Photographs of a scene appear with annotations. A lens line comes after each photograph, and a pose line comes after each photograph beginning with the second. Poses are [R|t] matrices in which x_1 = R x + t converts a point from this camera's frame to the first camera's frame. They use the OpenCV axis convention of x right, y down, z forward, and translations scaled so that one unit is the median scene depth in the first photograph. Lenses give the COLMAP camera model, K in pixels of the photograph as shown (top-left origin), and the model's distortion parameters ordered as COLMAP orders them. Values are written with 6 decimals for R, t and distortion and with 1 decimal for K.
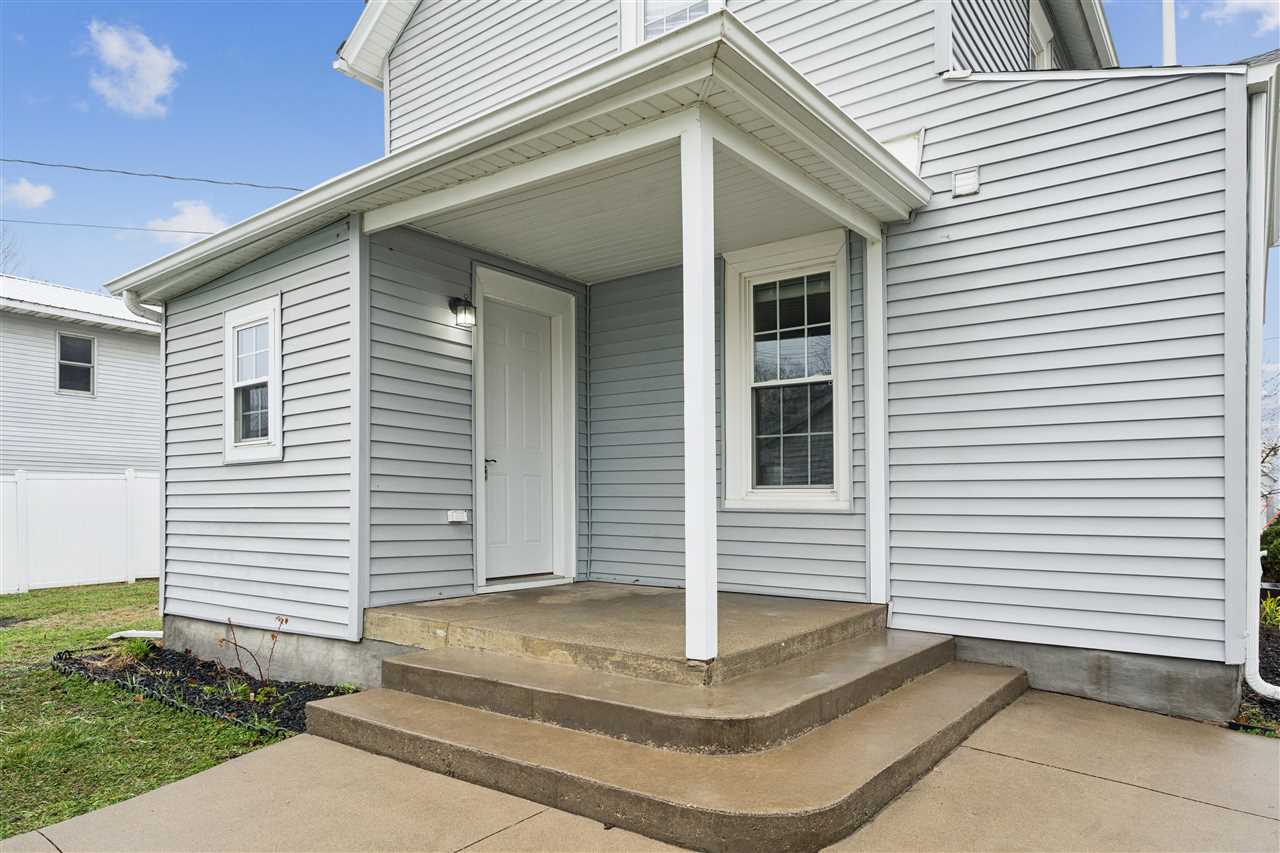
lens RADIAL K [[807.6, 0, 642.4], [0, 807.6, 499.8], [0, 0, 1]] dist [0.005812, 0.000894]
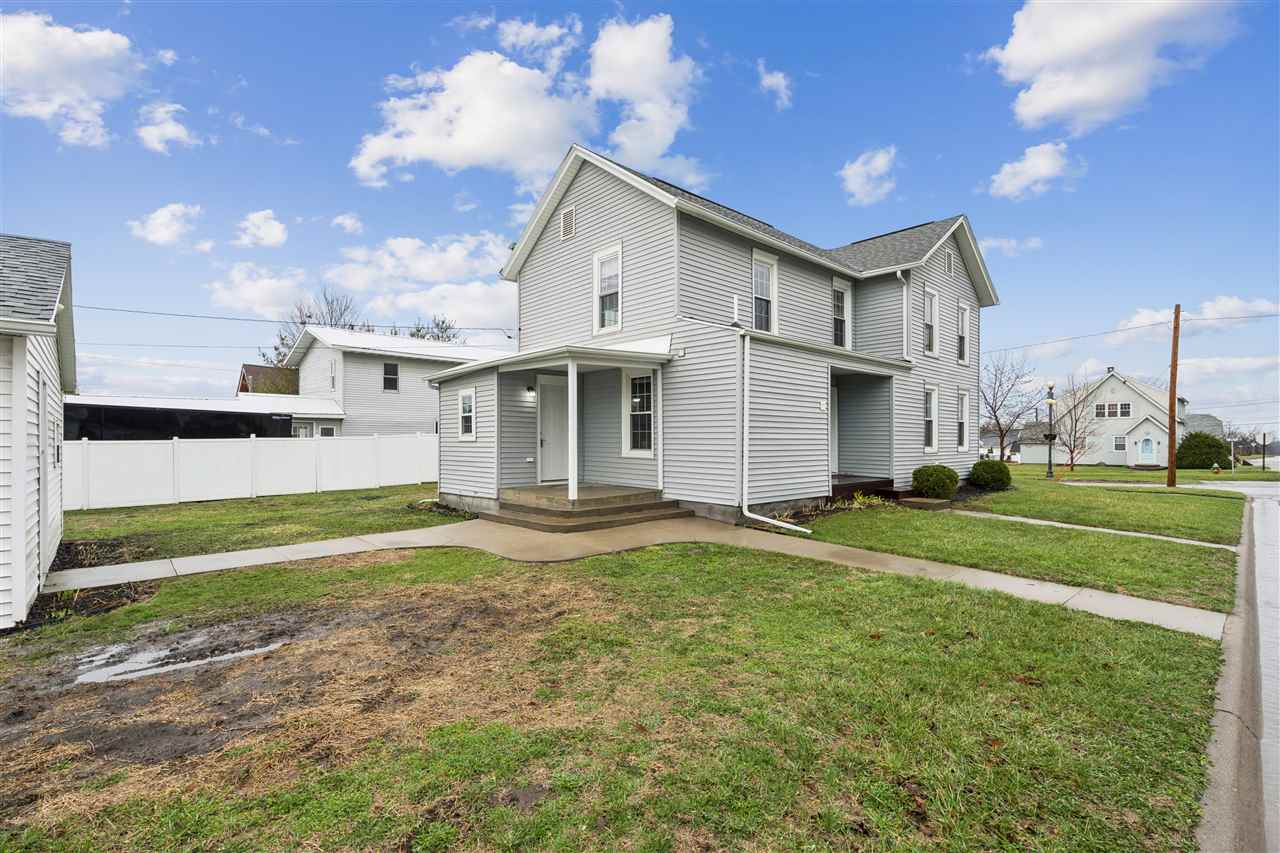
lens RADIAL K [[589.3, 0, 638.5], [0, 589.3, 438.3], [0, 0, 1]] dist [-0.009554, 0.000211]
pose [[0.983337, -0.003652, -0.181757, 0.576321], [0.005054, 0.999961, 0.007251, -0.074627], [0.181723, -0.008049, 0.983317, -1.102506]]
